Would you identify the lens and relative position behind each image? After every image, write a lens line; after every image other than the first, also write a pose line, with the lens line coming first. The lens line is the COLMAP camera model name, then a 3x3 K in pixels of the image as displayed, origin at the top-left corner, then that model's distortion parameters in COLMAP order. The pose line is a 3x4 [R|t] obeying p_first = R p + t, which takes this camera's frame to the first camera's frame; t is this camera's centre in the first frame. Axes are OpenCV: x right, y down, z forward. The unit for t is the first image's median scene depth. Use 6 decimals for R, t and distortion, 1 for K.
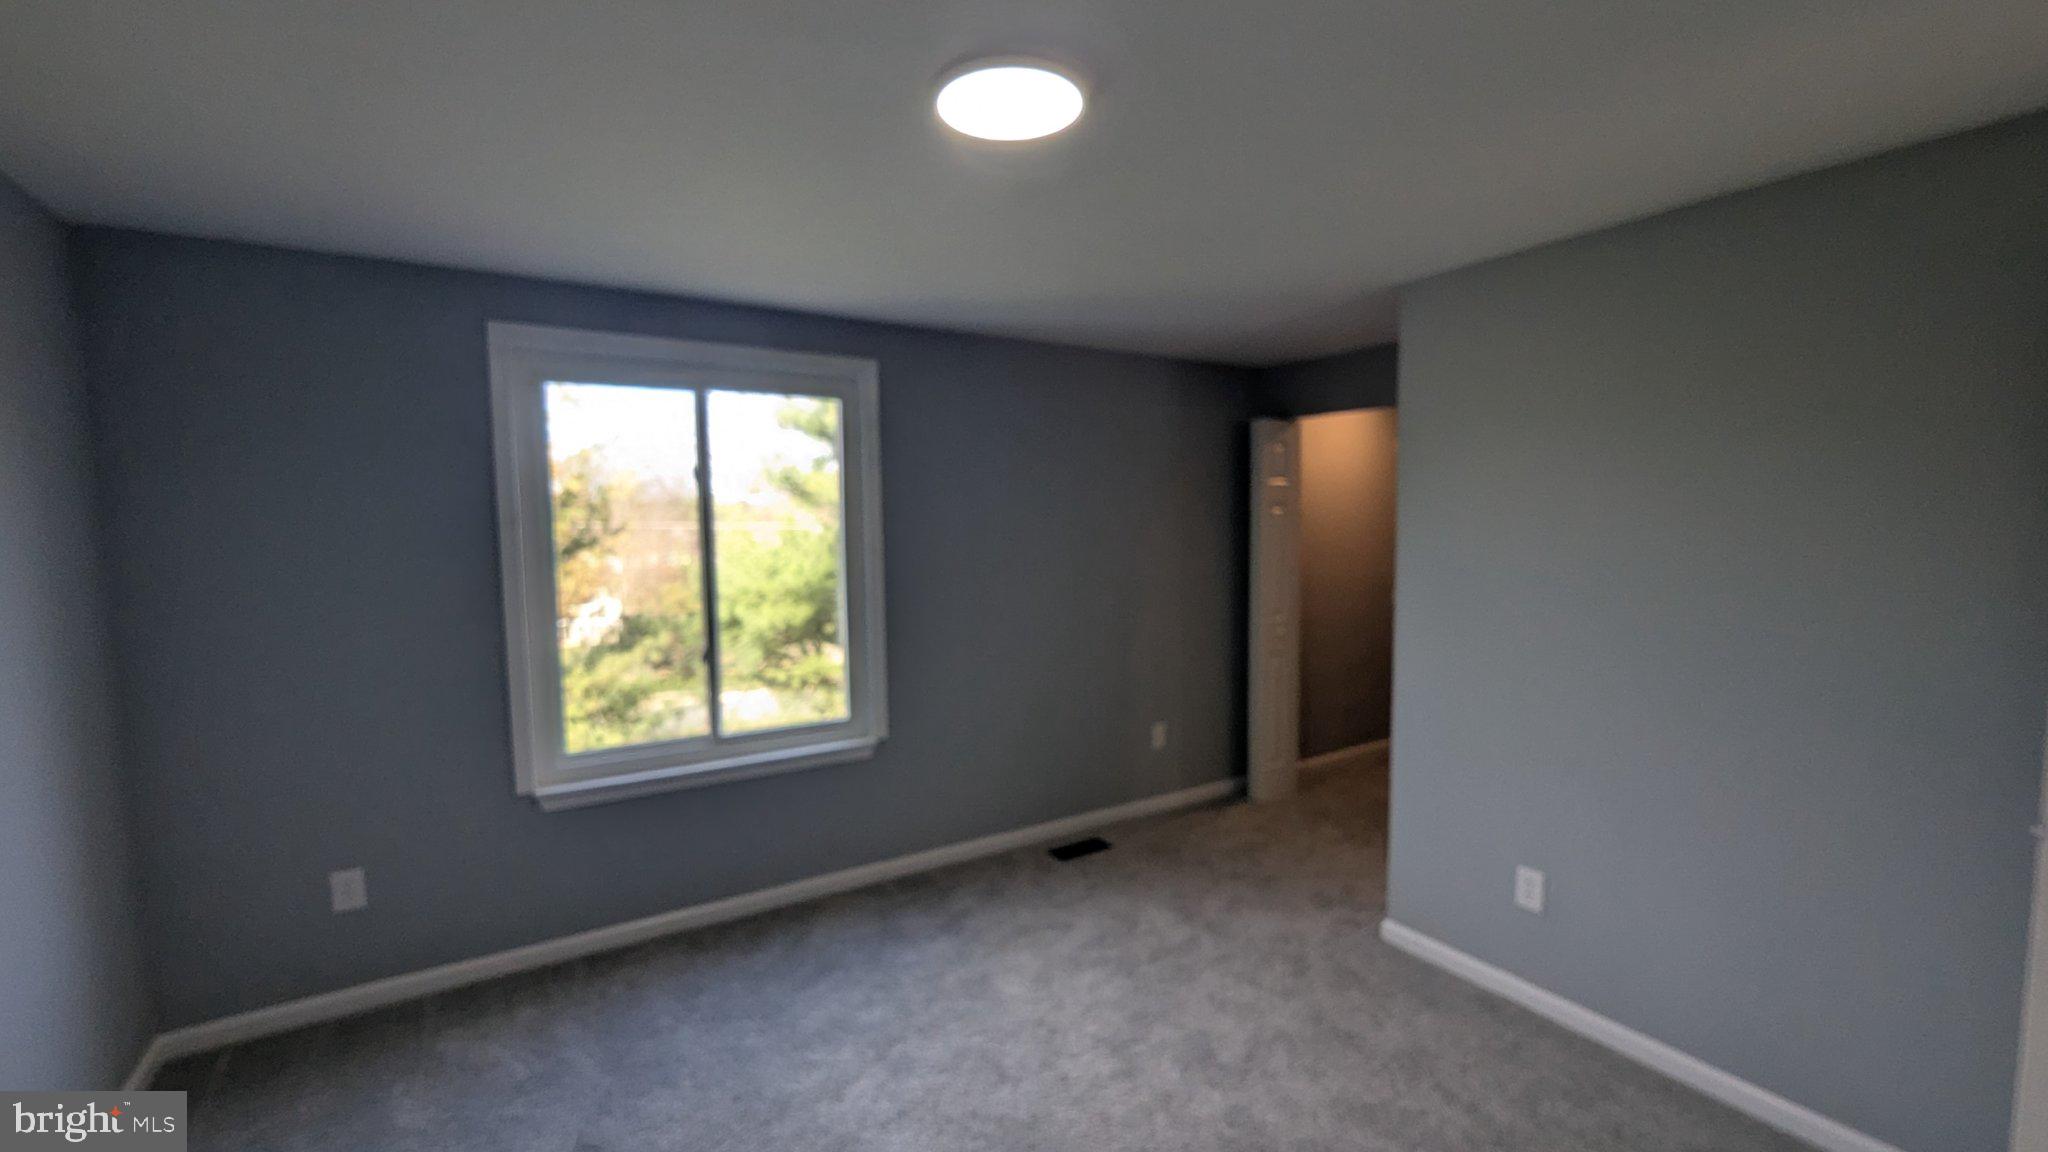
lens RADIAL K [[843.7, 0, 1022.1], [0, 843.7, 589.6], [0, 0, 1]] dist [0.001436, 0.004341]
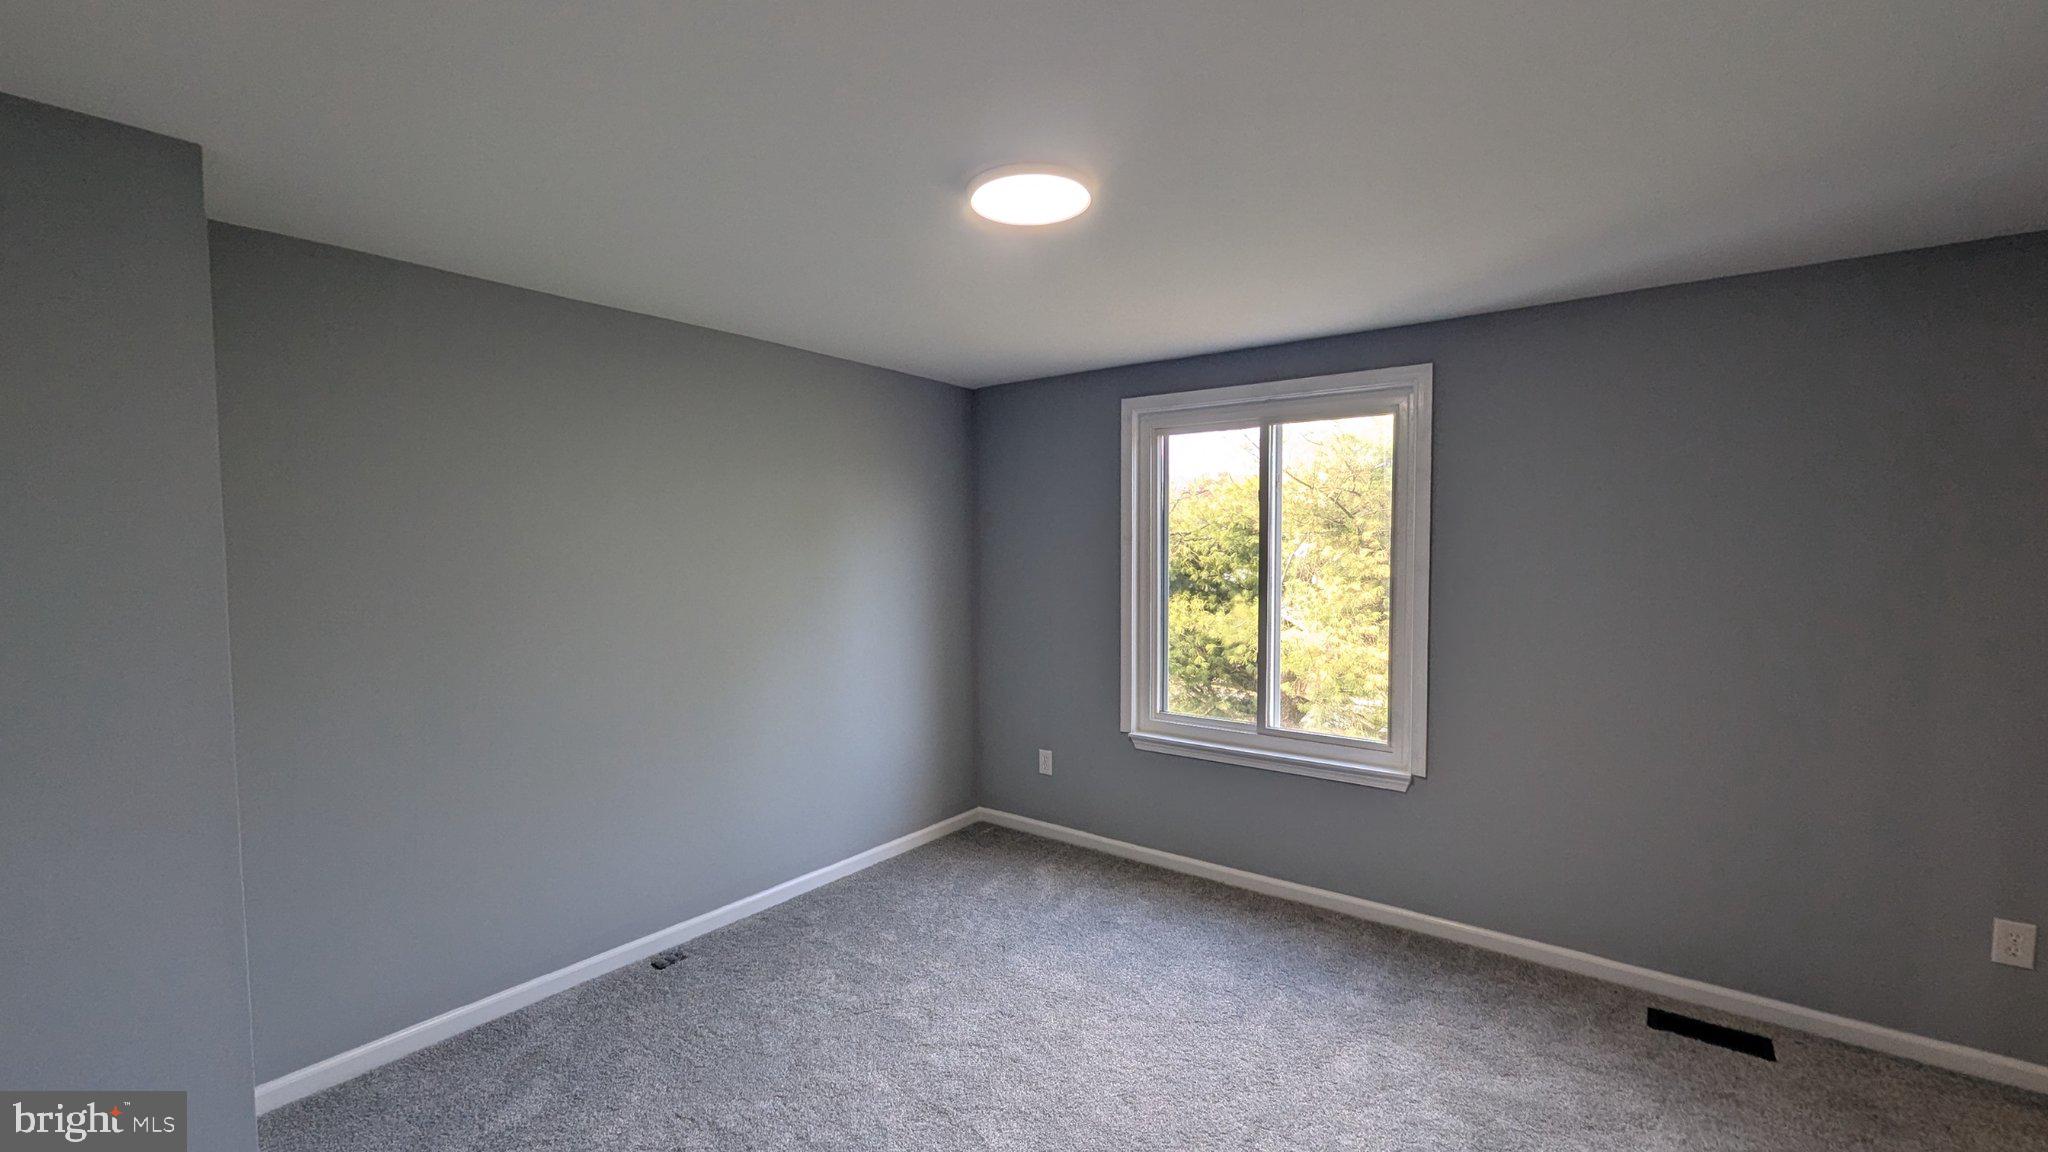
lens RADIAL K [[835.0, 0, 1021.1], [0, 835.0, 567.8], [0, 0, 1]] dist [-0.000525, 0.001135]
pose [[0.369645, 0.043586, -0.928150, 0.562215], [-0.071762, 0.997255, 0.018251, -0.037434], [0.926398, 0.059859, 0.371758, 0.278037]]
